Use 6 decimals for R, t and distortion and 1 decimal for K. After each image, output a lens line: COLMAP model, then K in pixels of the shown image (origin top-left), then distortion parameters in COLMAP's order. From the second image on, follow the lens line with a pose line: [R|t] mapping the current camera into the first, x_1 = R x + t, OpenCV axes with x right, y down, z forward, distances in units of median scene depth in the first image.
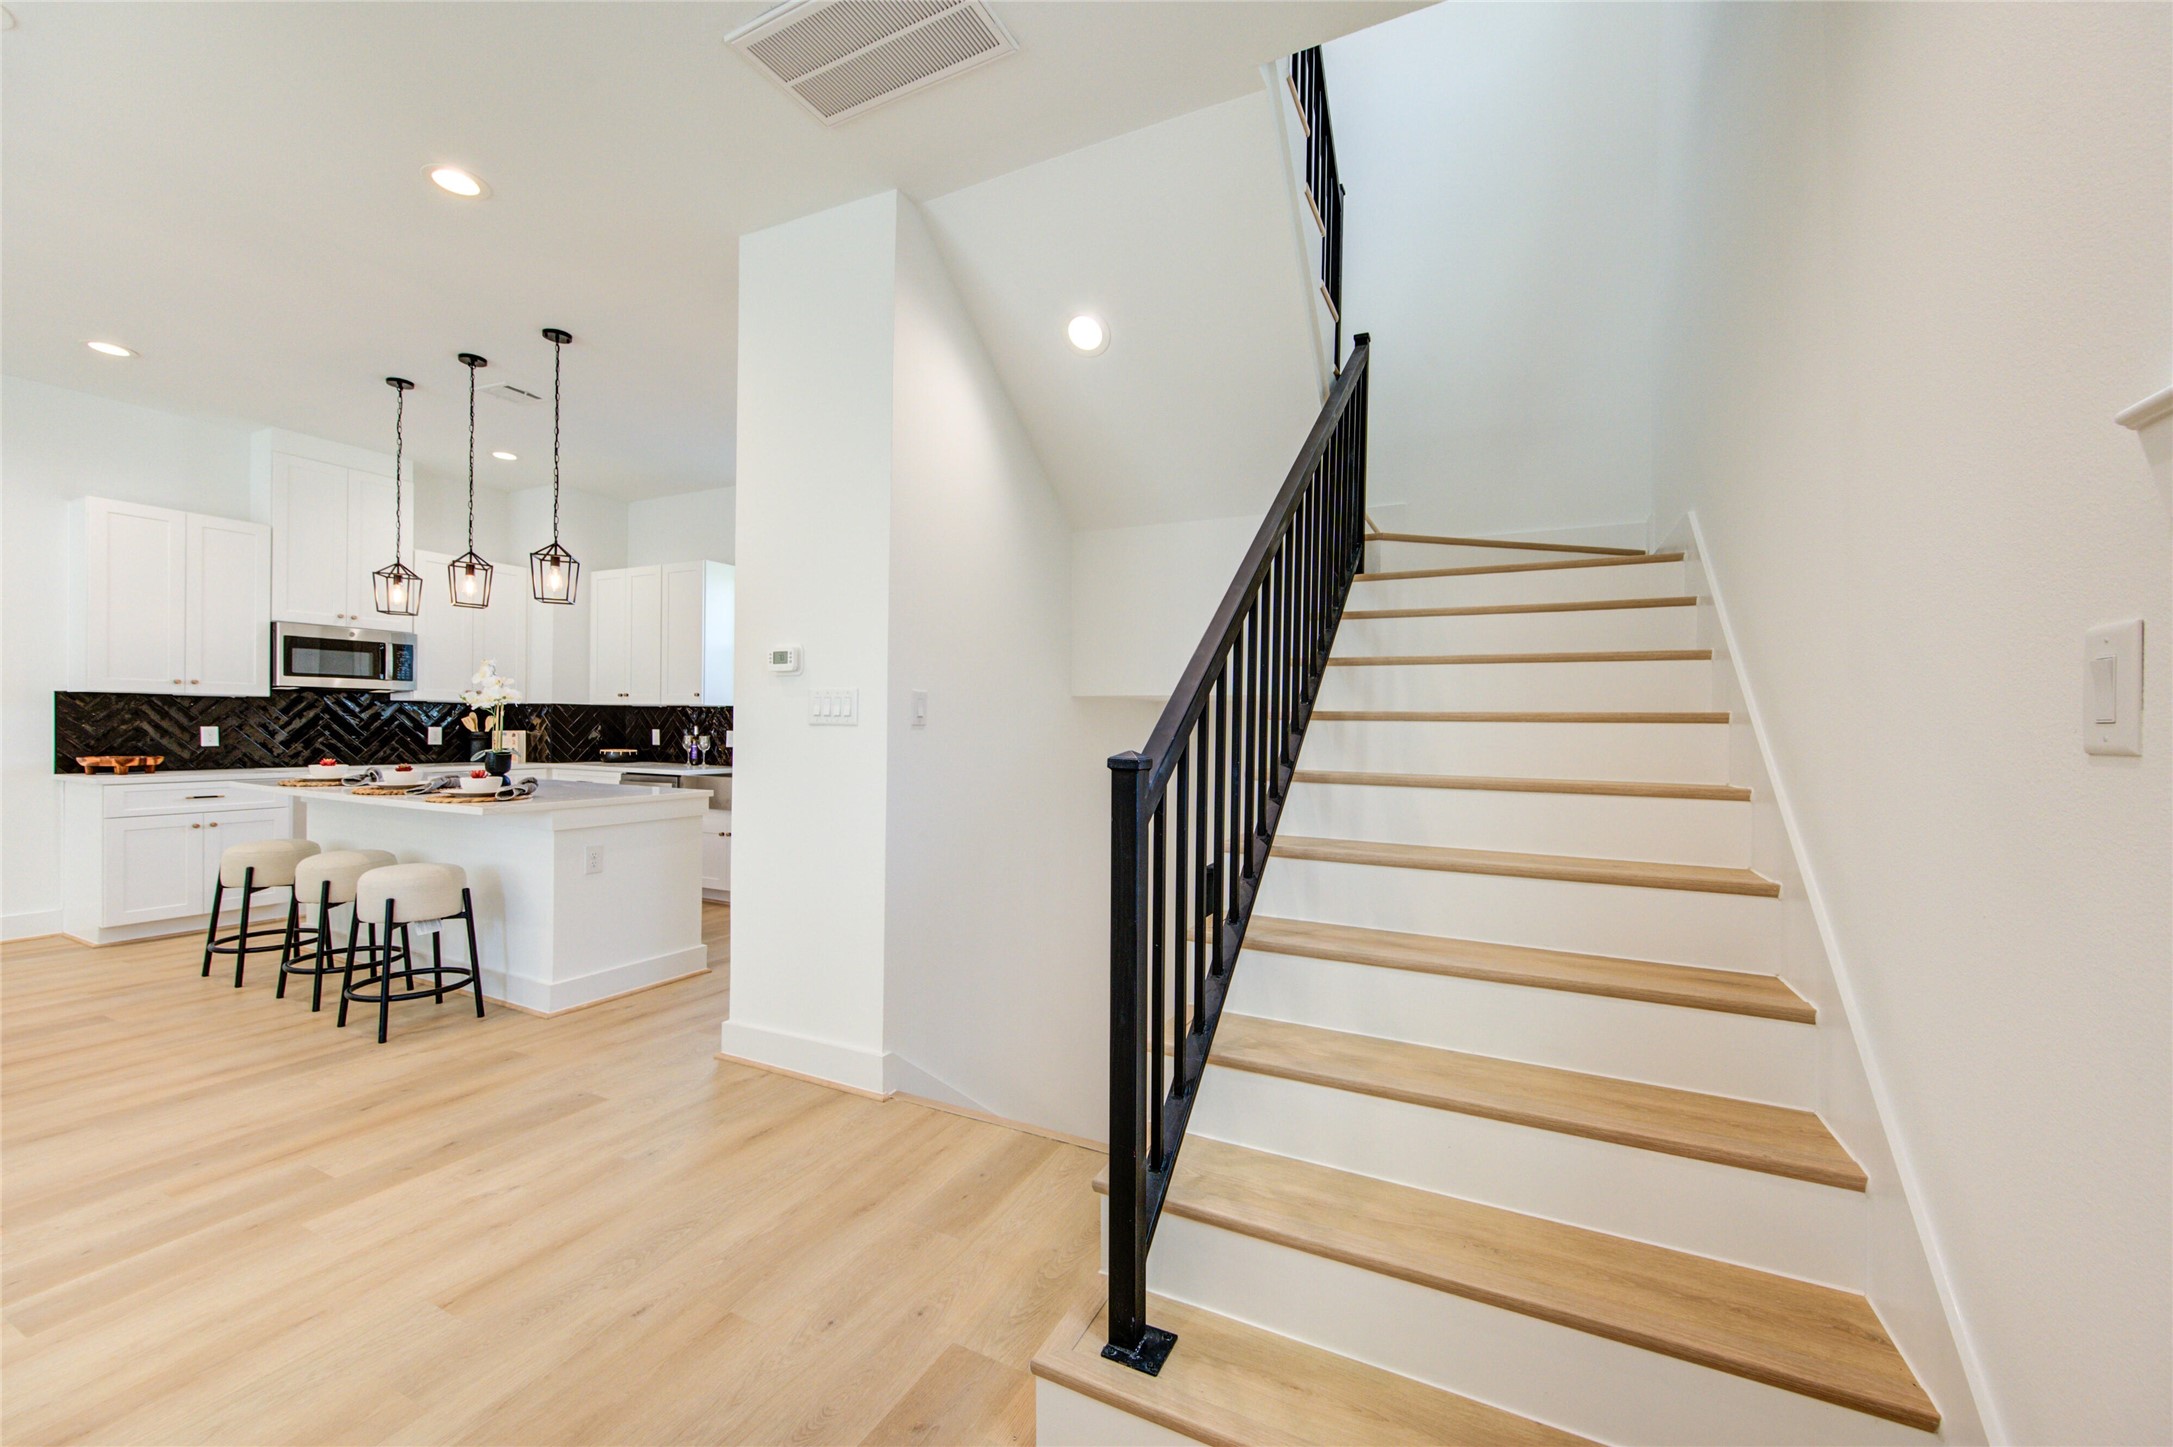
lens RADIAL K [[859.5, 0, 1084.7], [0, 859.5, 714.9], [0, 0, 1]] dist [0.001883, -0.001167]
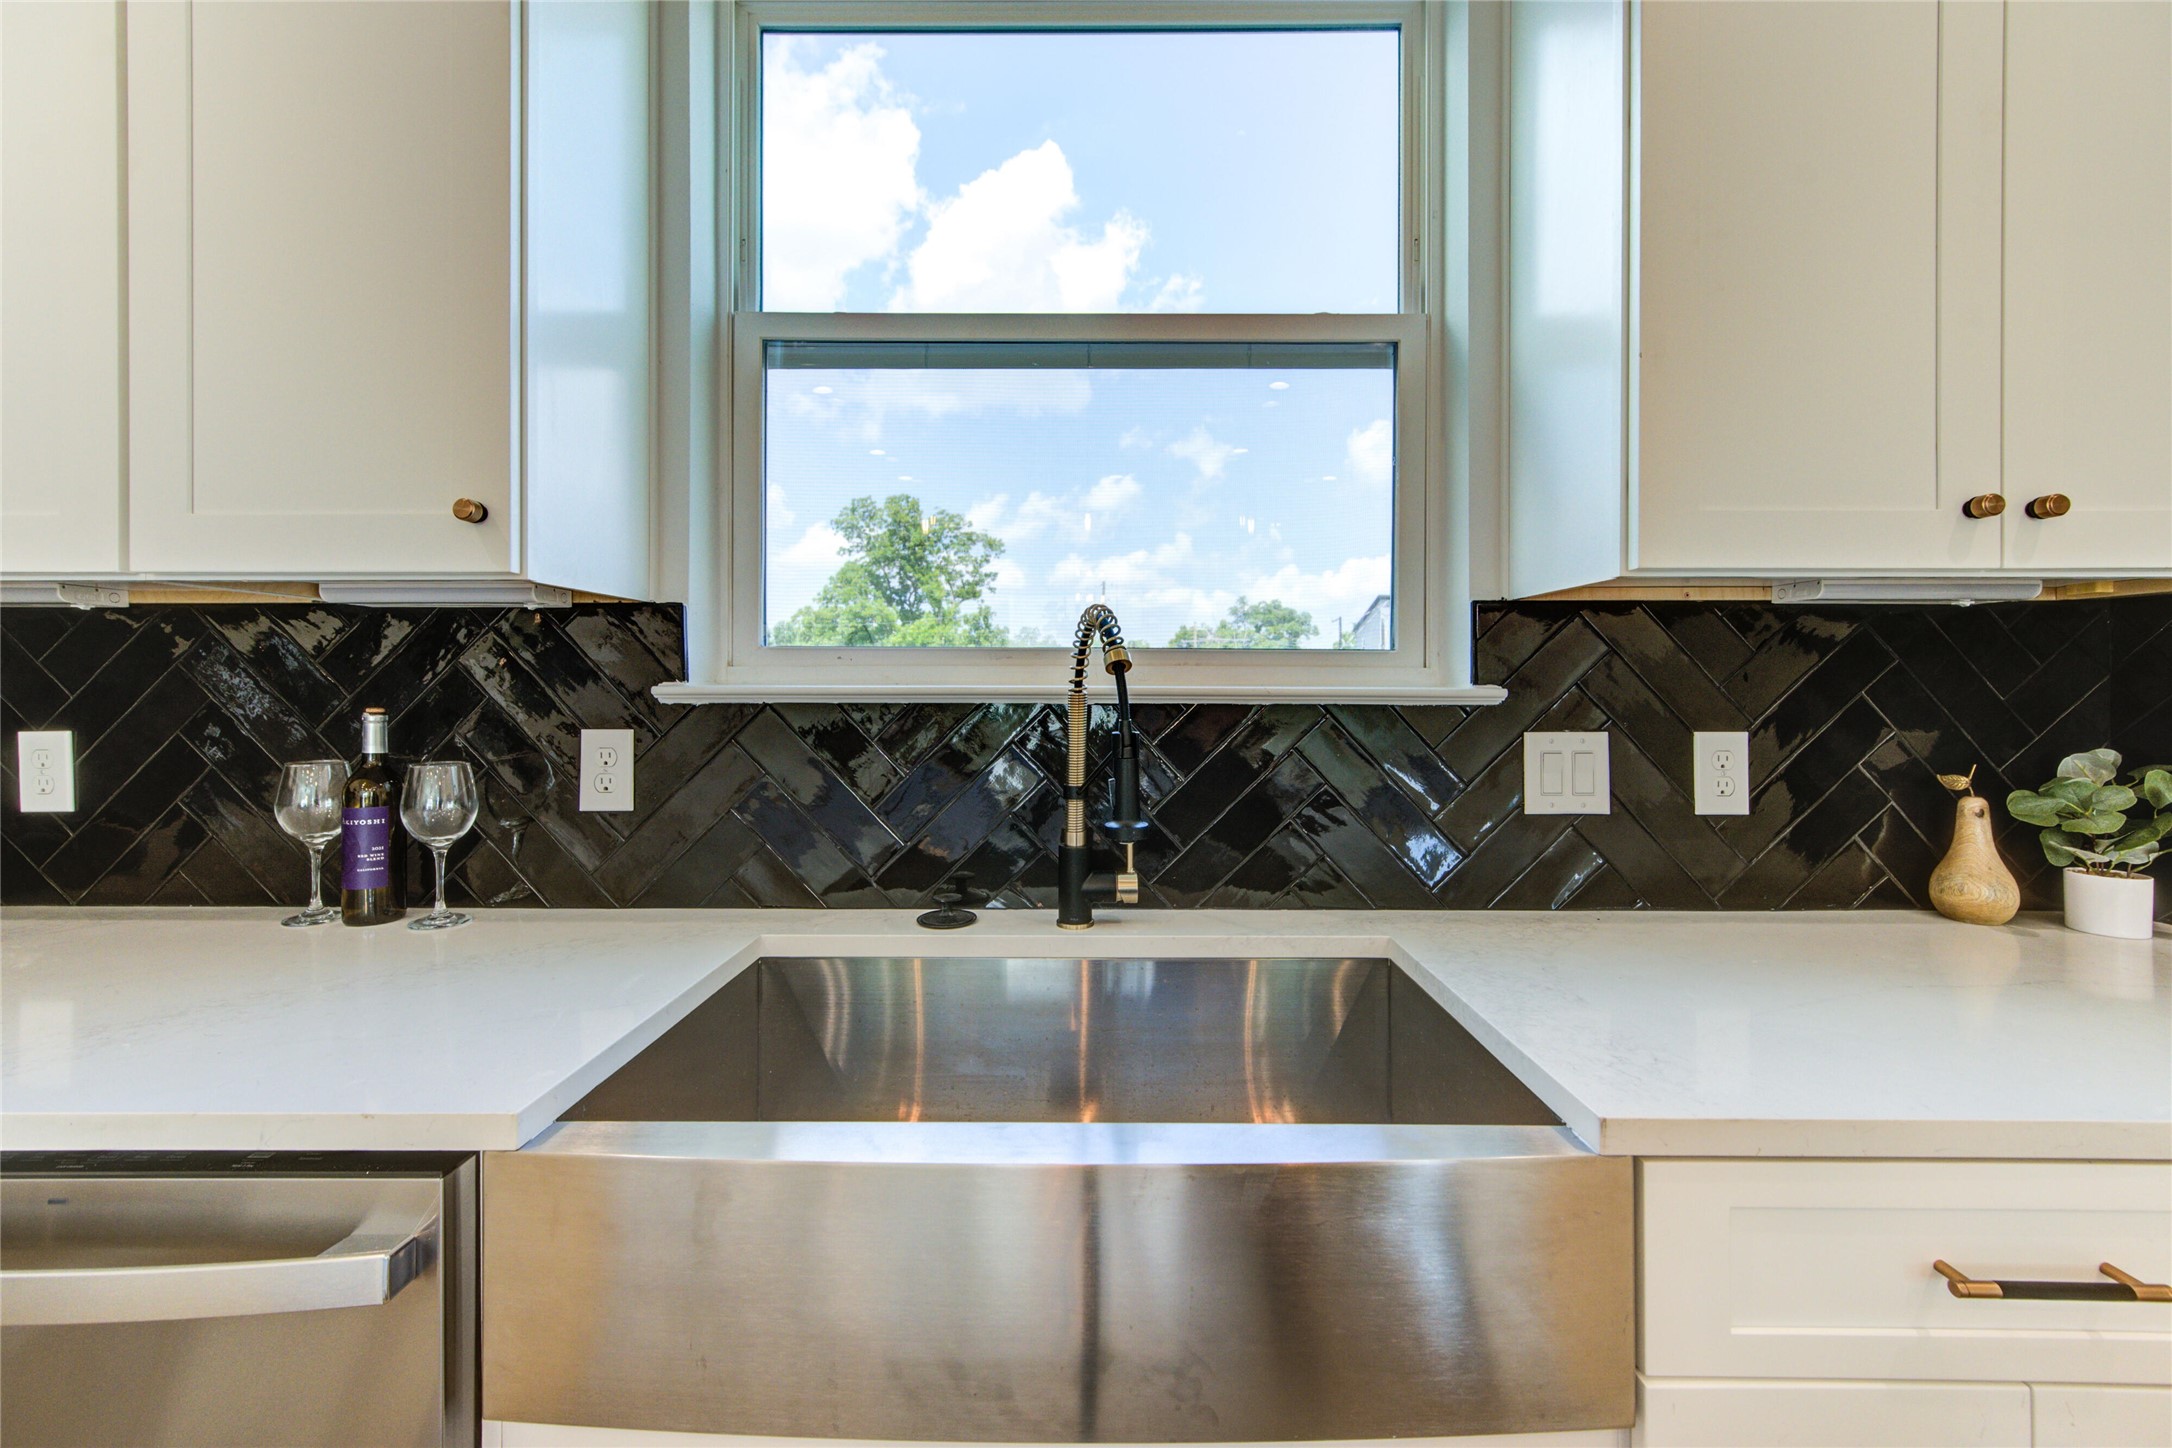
lens RADIAL K [[859.1, 0, 1090.1], [0, 859.1, 681.7], [0, 0, 1]] dist [0.001883, -0.001167]
pose [[0.892453, -0.014199, 0.450918, -0.490092], [0.007948, 0.999844, 0.015753, 0.006370], [-0.451071, -0.010475, 0.892427, 0.941505]]
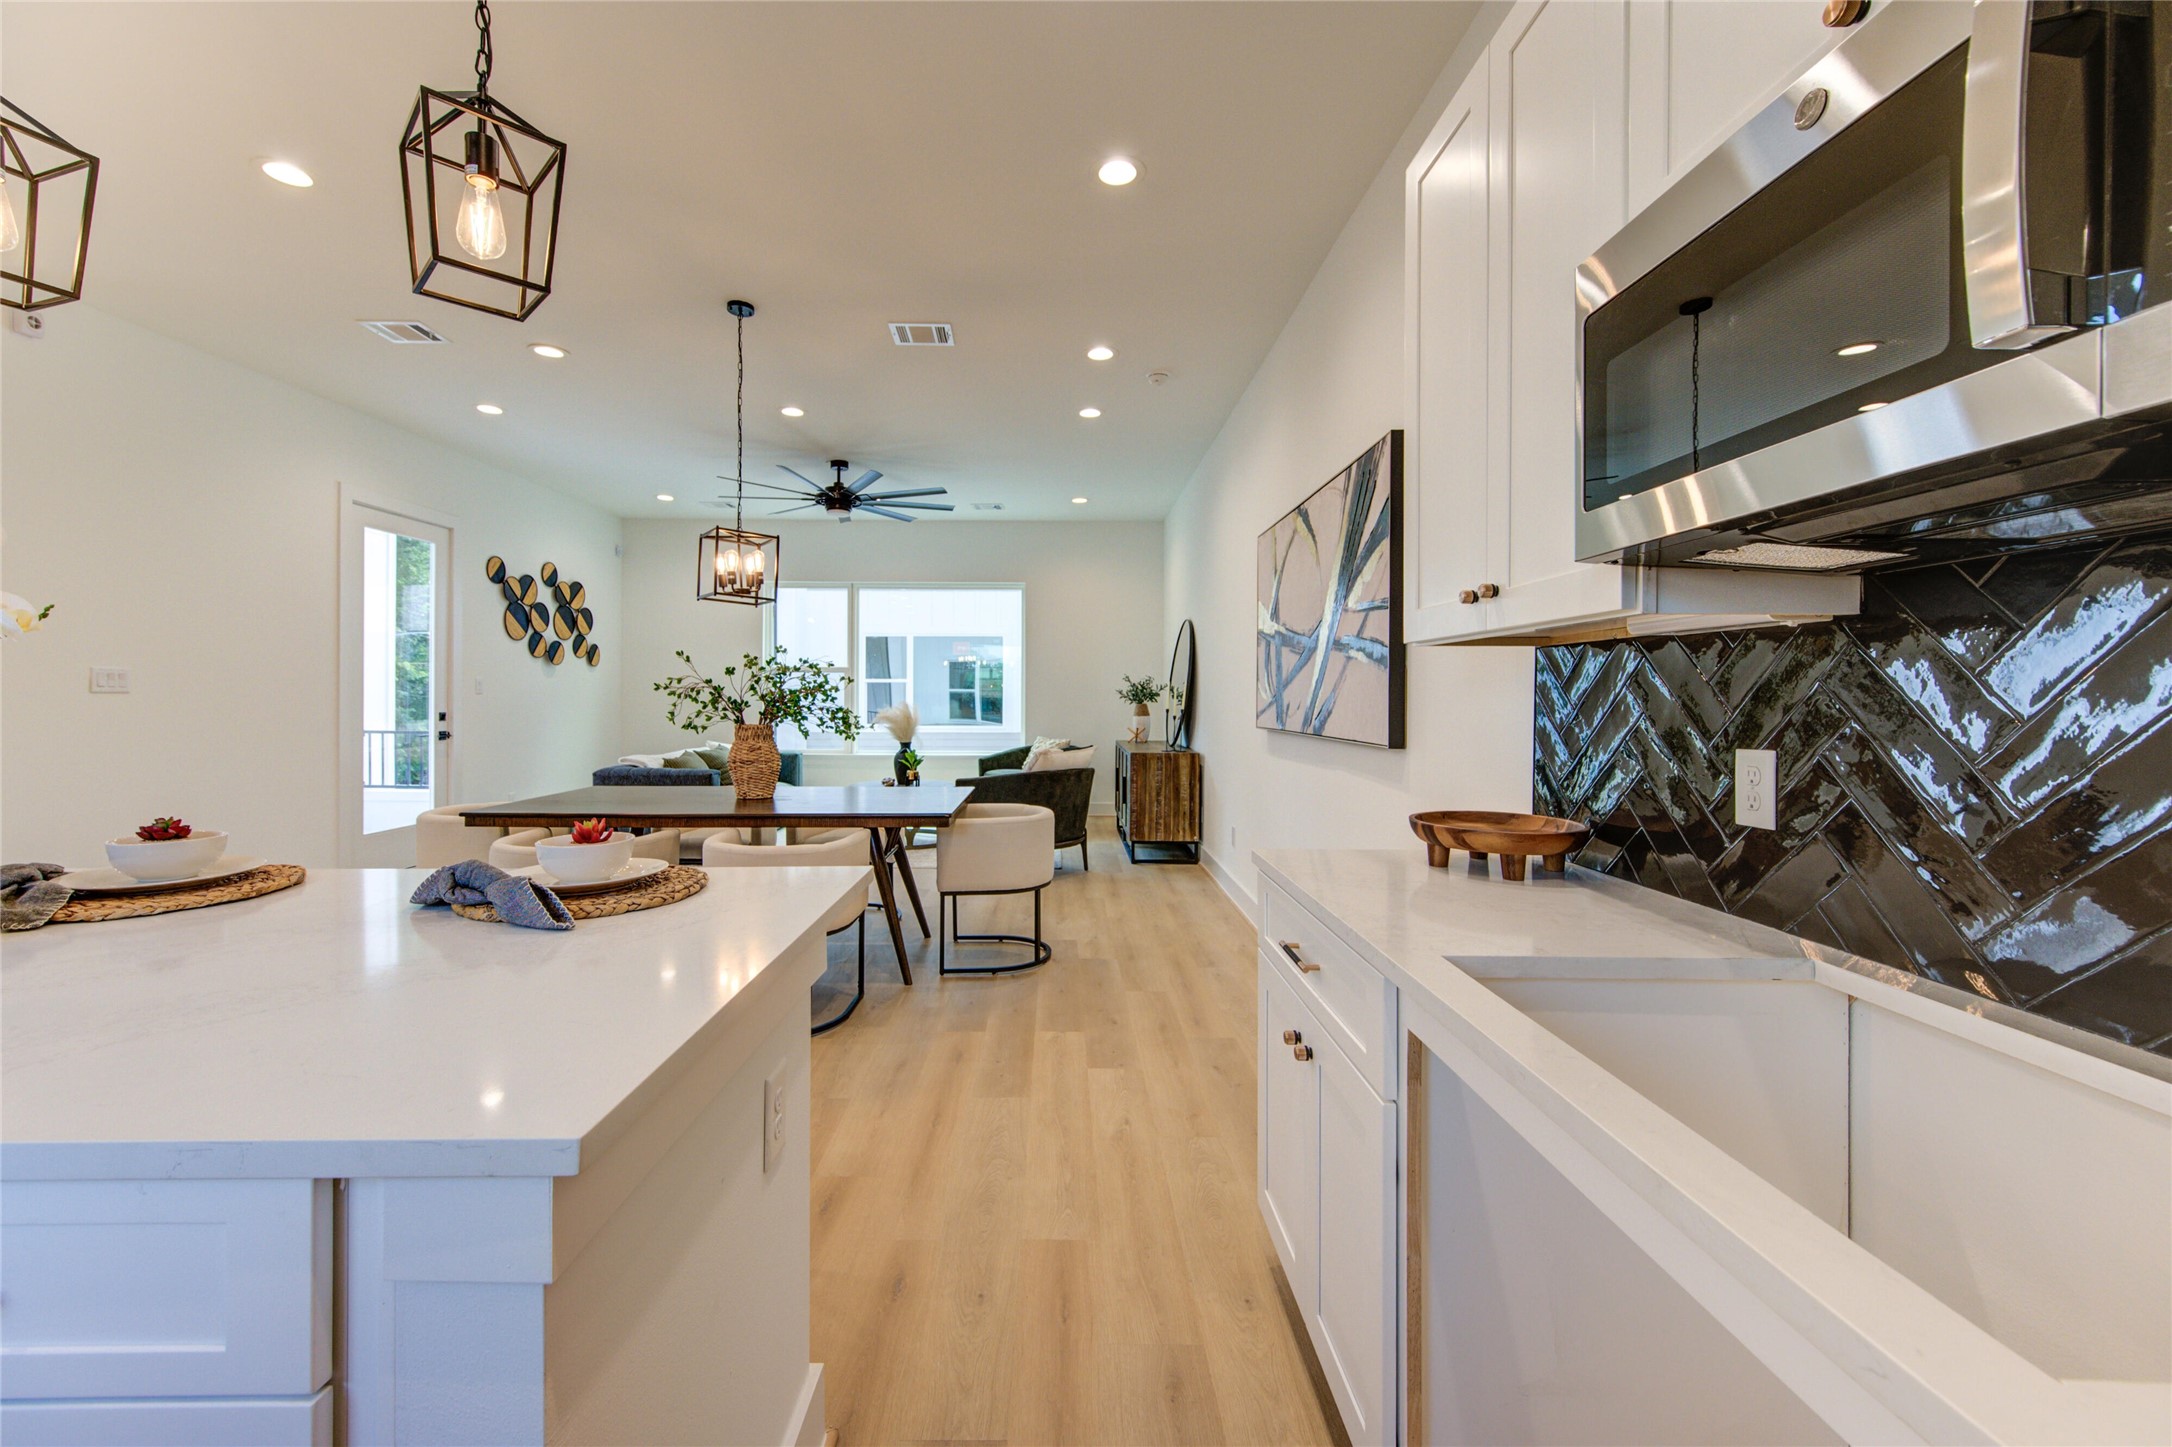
lens RADIAL K [[859.1, 0, 1045.6], [0, 859.1, 697.4], [0, 0, 1]] dist [0.001883, -0.001167]
pose [[-0.888312, -0.017353, -0.458913, -0.711650], [-0.011249, 0.999808, -0.016032, 0.004695], [0.459103, -0.009079, -0.888336, 1.118181]]
